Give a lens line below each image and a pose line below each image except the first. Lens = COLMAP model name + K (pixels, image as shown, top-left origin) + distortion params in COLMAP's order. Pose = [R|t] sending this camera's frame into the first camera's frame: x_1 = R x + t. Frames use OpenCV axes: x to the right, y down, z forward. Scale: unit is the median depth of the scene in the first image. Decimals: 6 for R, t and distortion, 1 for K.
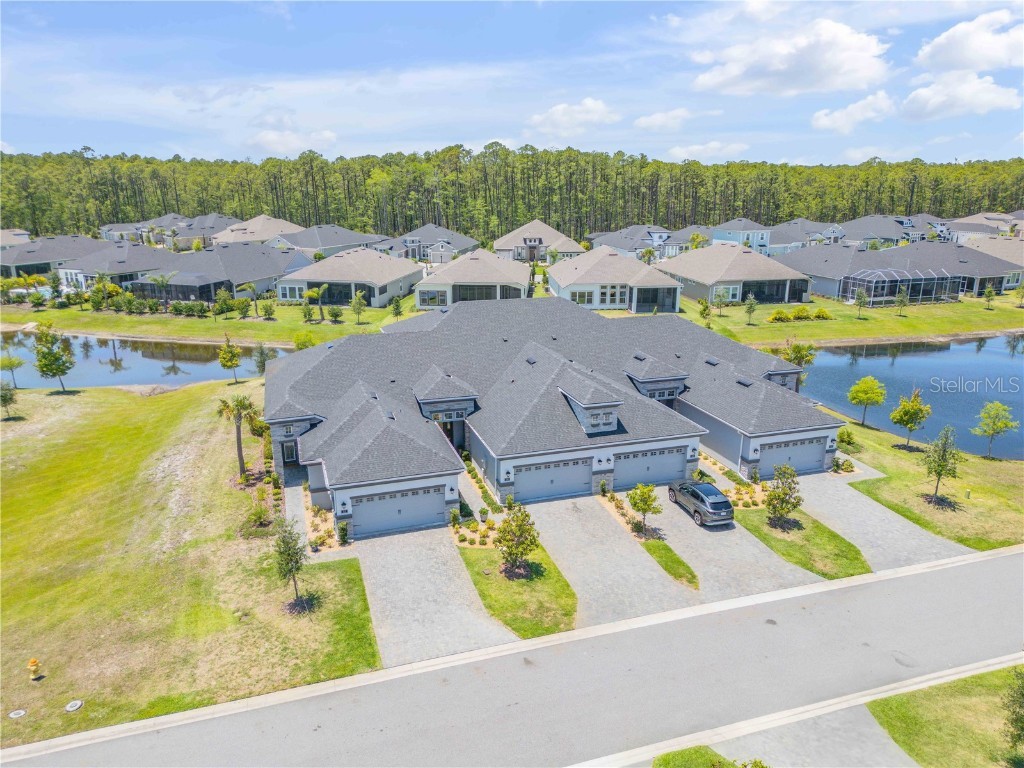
lens RADIAL K [[721.2, 0, 512.0], [0, 721.2, 384.0], [0, 0, 1]] dist [0.096682, -0.113071]
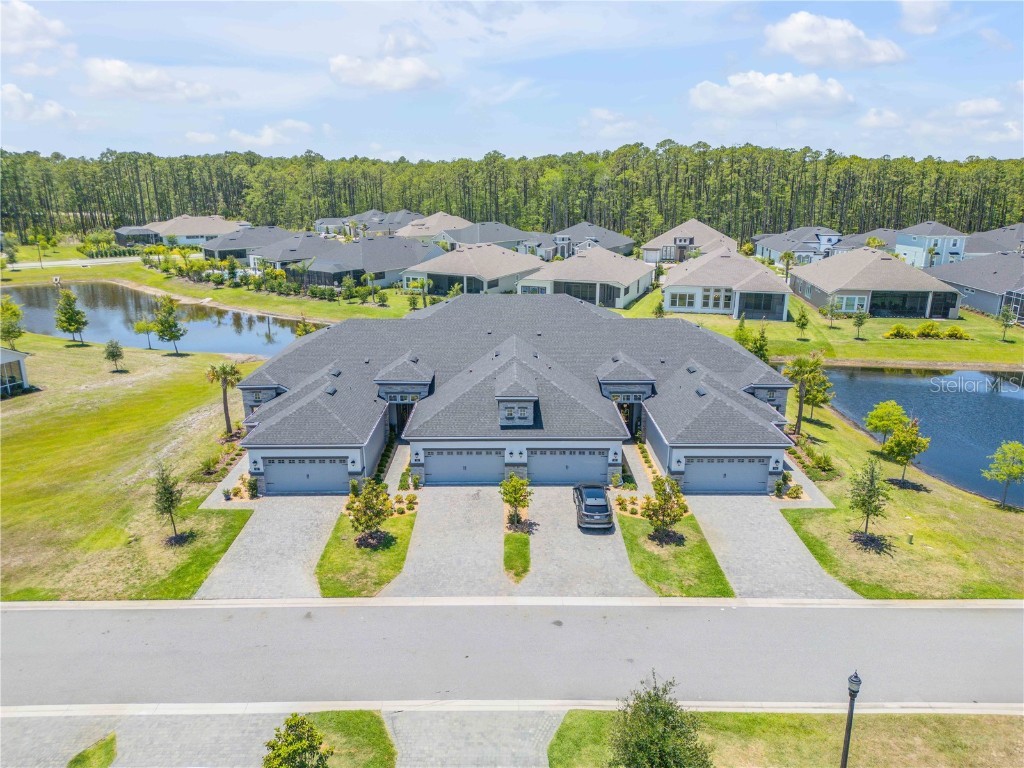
lens RADIAL K [[721.2, 0, 512.0], [0, 721.2, 384.0], [0, 0, 1]] dist [0.096682, -0.113071]
pose [[0.952383, 0.084886, -0.292849, 0.379822], [-0.084446, 0.996327, 0.014170, -0.005350], [0.292976, 0.011234, 0.956054, 0.021060]]
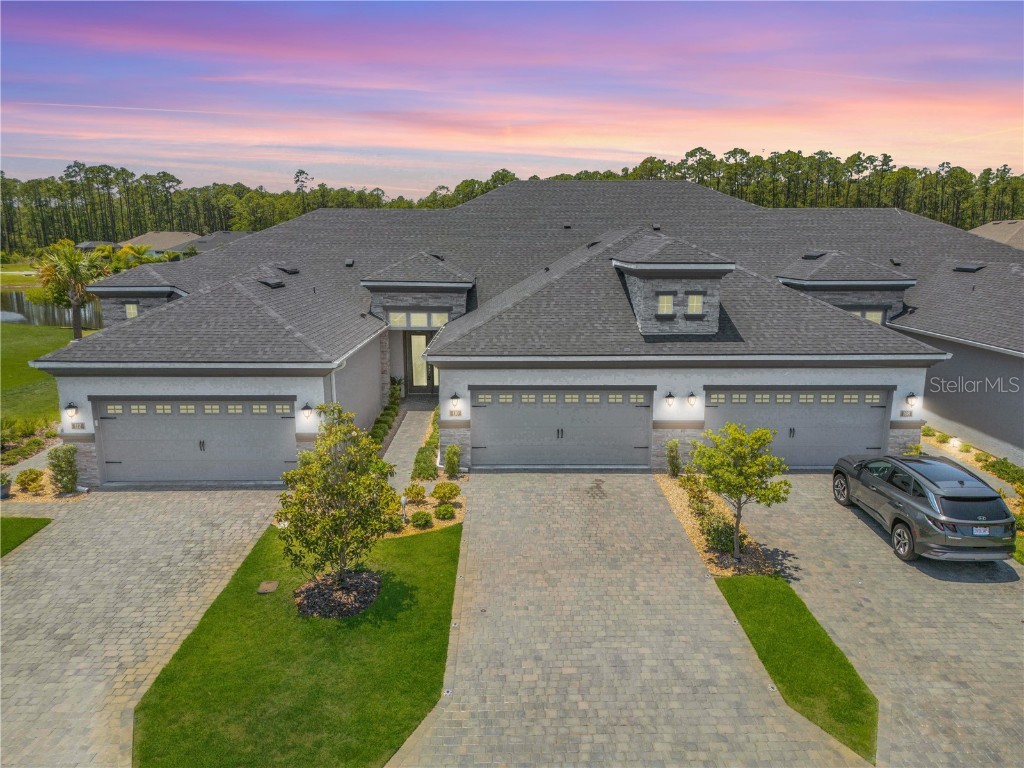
lens RADIAL K [[721.2, 0, 512.0], [0, 721.2, 384.0], [0, 0, 1]] dist [0.096682, -0.113071]
pose [[0.954698, 0.060877, -0.291284, 0.145830], [-0.084510, 0.994014, -0.069239, 0.126877], [0.285325, 0.090719, 0.954128, 0.498005]]
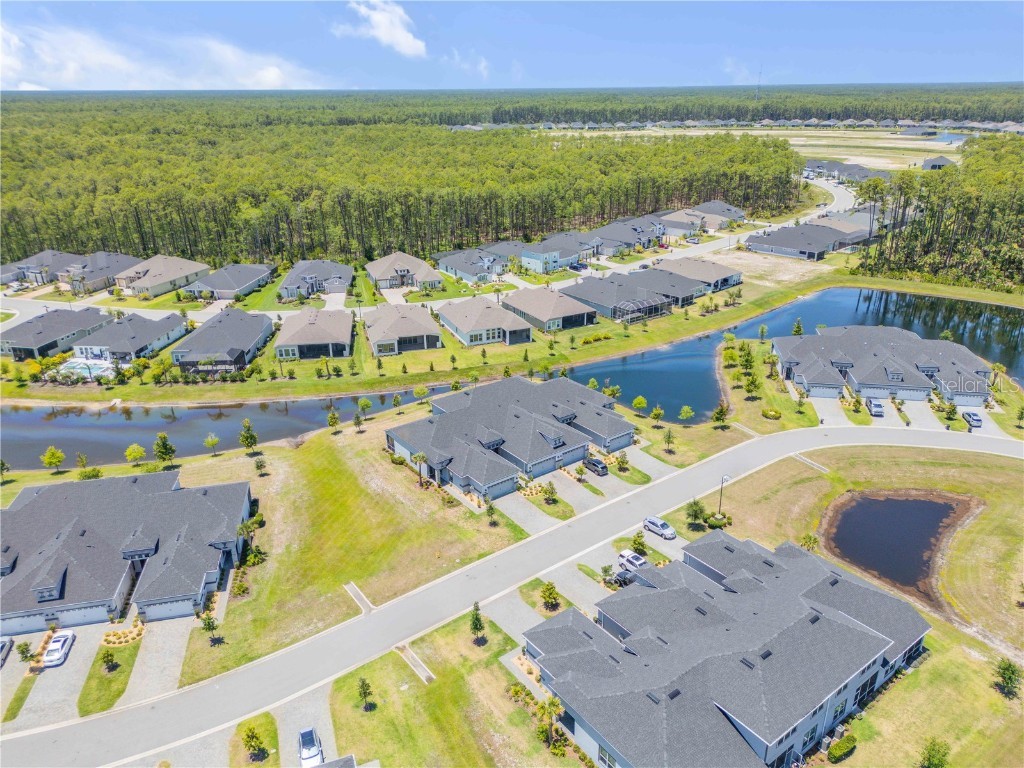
lens RADIAL K [[721.2, 0, 512.0], [0, 721.2, 384.0], [0, 0, 1]] dist [0.096682, -0.113071]
pose [[0.944580, -0.131288, 0.300887, -0.743538], [0.097702, 0.987443, 0.124139, -0.467545], [-0.313407, -0.087862, 0.945546, -1.331260]]
